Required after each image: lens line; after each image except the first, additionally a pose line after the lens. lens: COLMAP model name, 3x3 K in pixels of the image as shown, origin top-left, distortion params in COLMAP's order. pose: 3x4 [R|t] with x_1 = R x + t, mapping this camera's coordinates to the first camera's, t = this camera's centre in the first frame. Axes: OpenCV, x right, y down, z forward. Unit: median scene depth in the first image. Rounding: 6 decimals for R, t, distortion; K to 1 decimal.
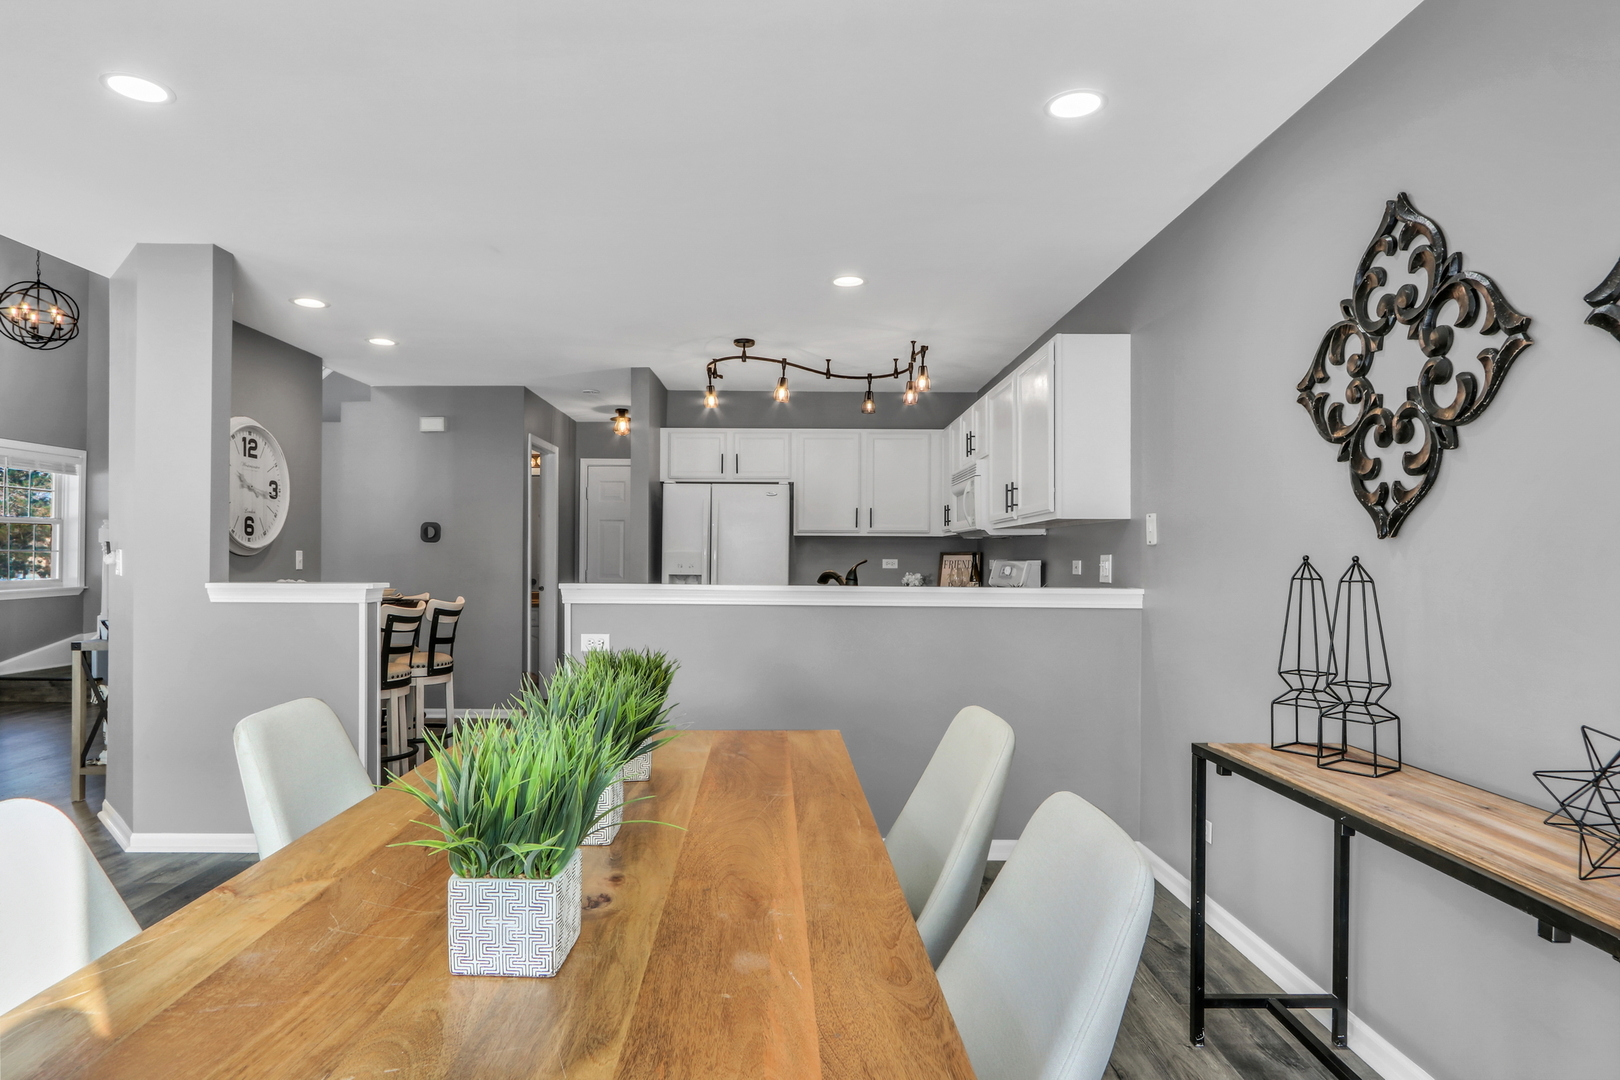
lens RADIAL K [[897.7, 0, 791.1], [0, 897.7, 553.3], [0, 0, 1]] dist [-0.017372, 0.000868]
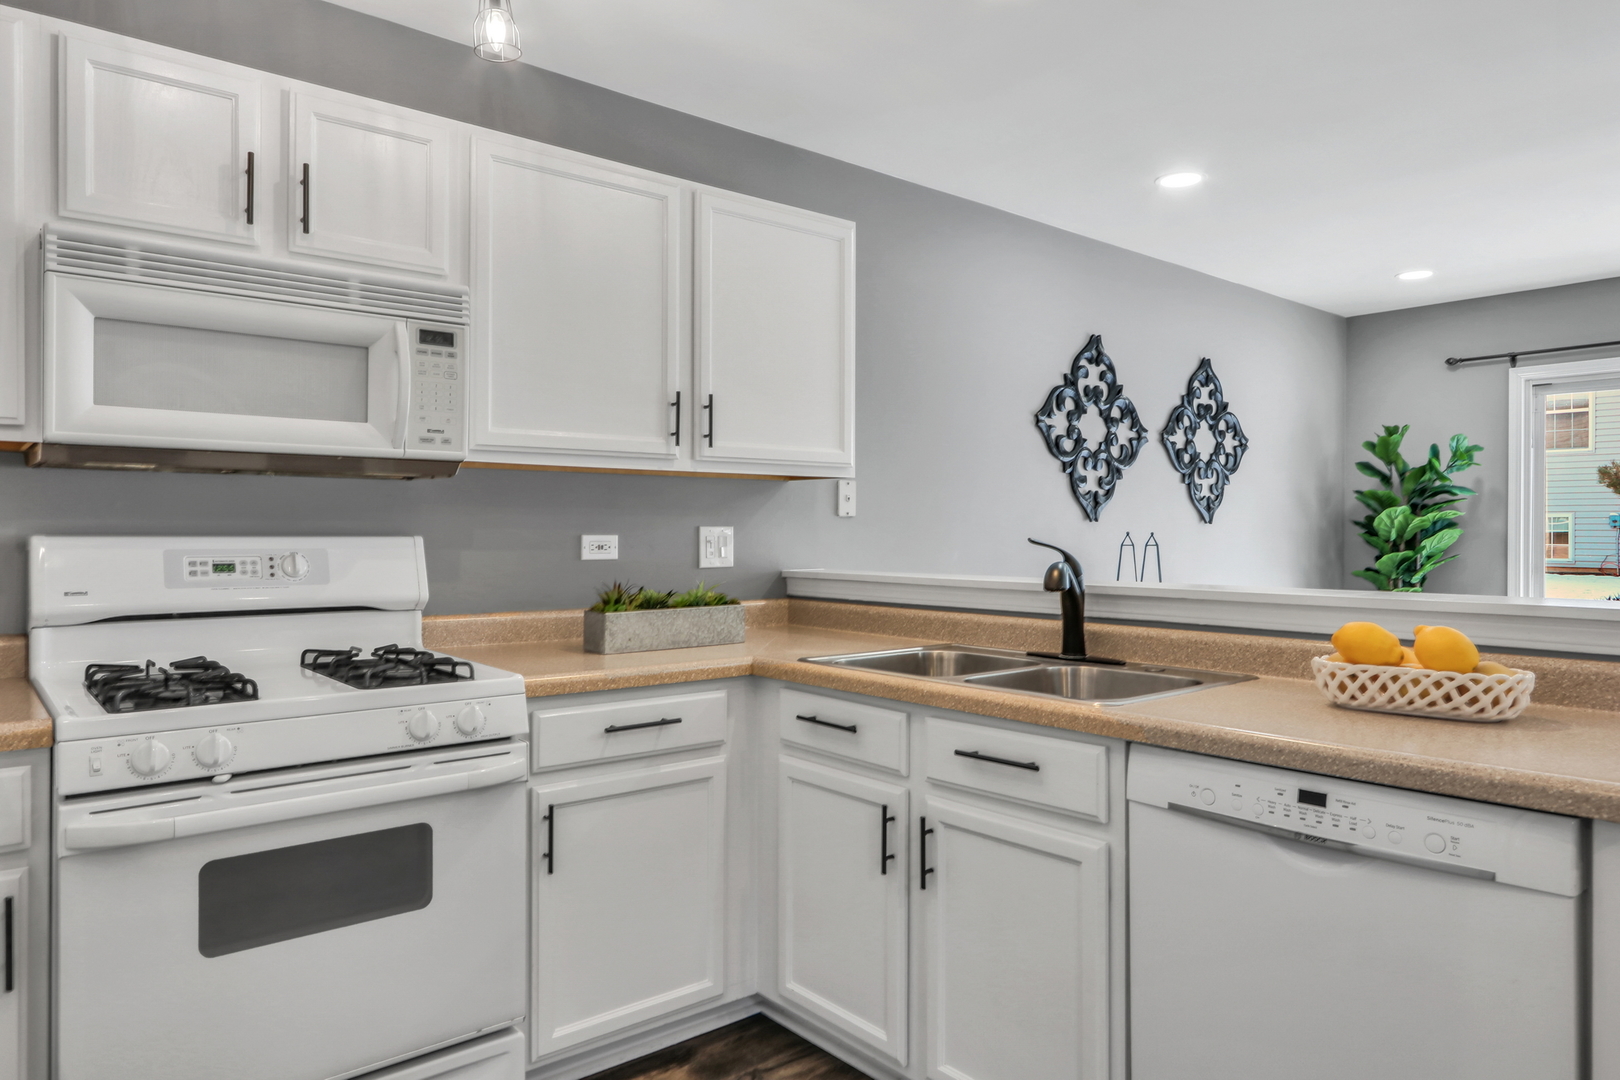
lens RADIAL K [[1048.6, 0, 797.3], [0, 1048.6, 536.3], [0, 0, 1]] dist [-0.023336, 0.020348]
pose [[-0.624625, -0.015287, 0.780775, -0.261515], [-0.011310, 0.999881, 0.010528, 0.000143], [-0.780843, -0.002254, -0.624723, 1.171486]]
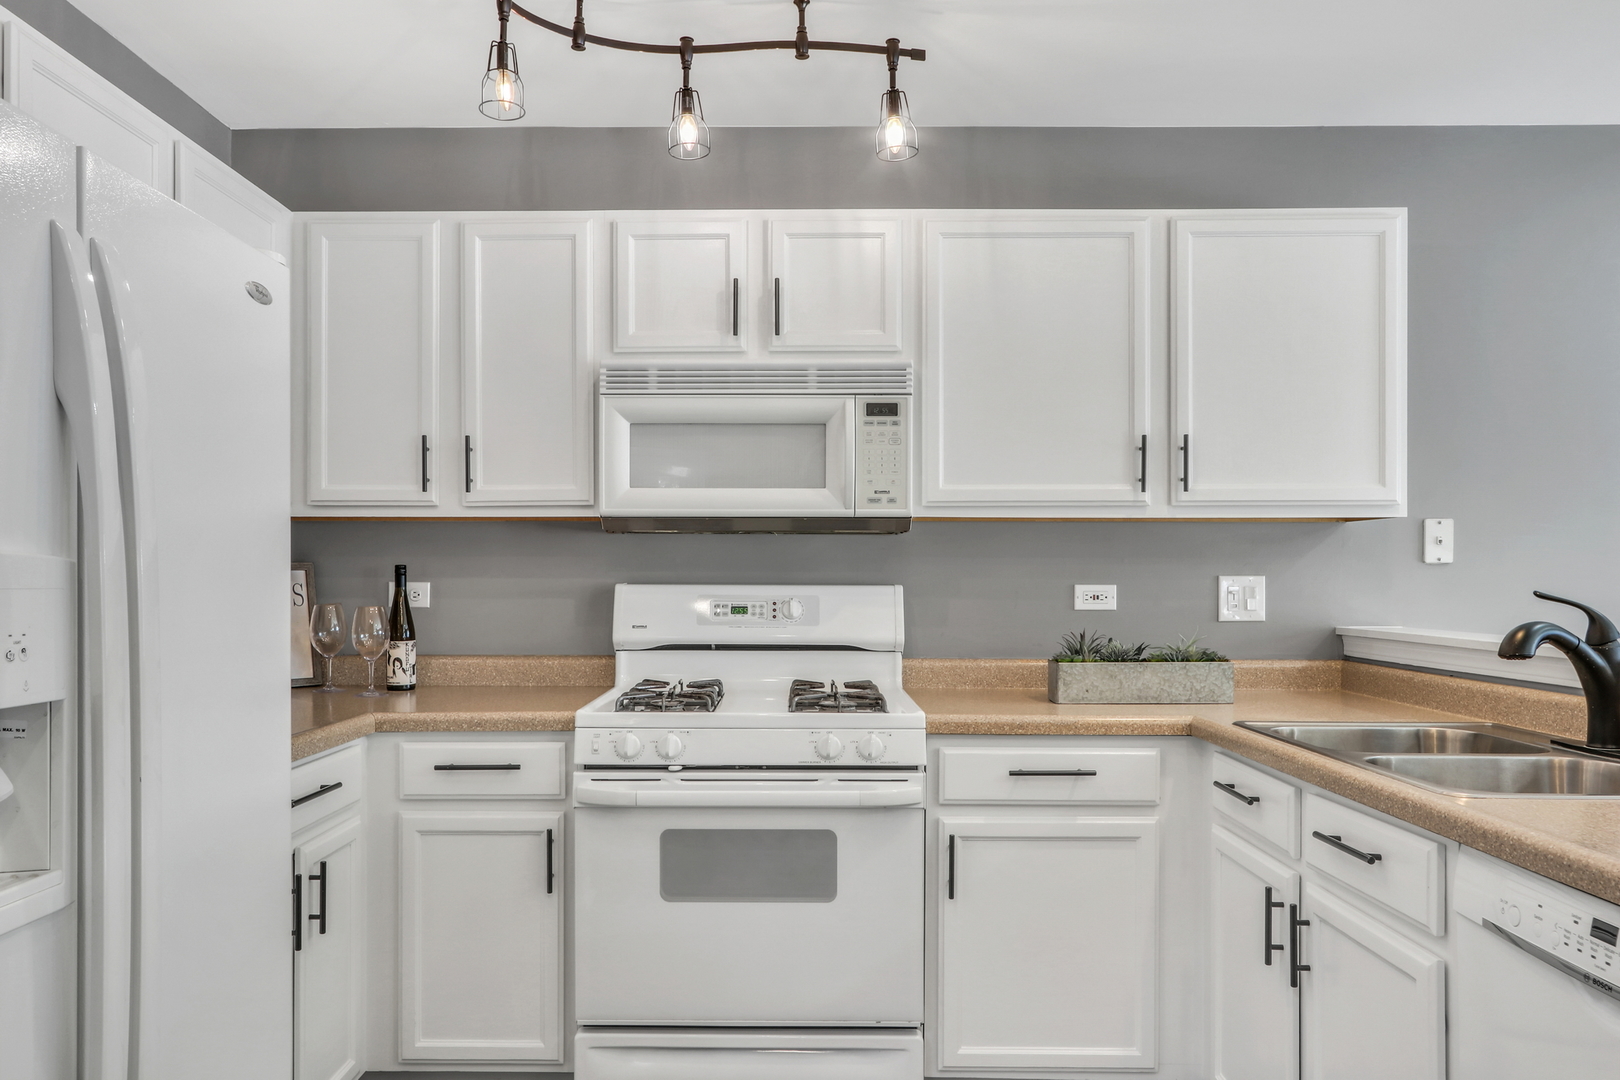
lens RADIAL K [[1169.9, 0, 778.4], [0, 1169.9, 590.2], [0, 0, 1]] dist [-0.008976, 0.004341]
pose [[0.032600, -0.021257, 0.999242, -0.382737], [-0.005752, 0.999753, 0.021455, -0.003001], [-0.999452, -0.006447, 0.032470, 1.042777]]
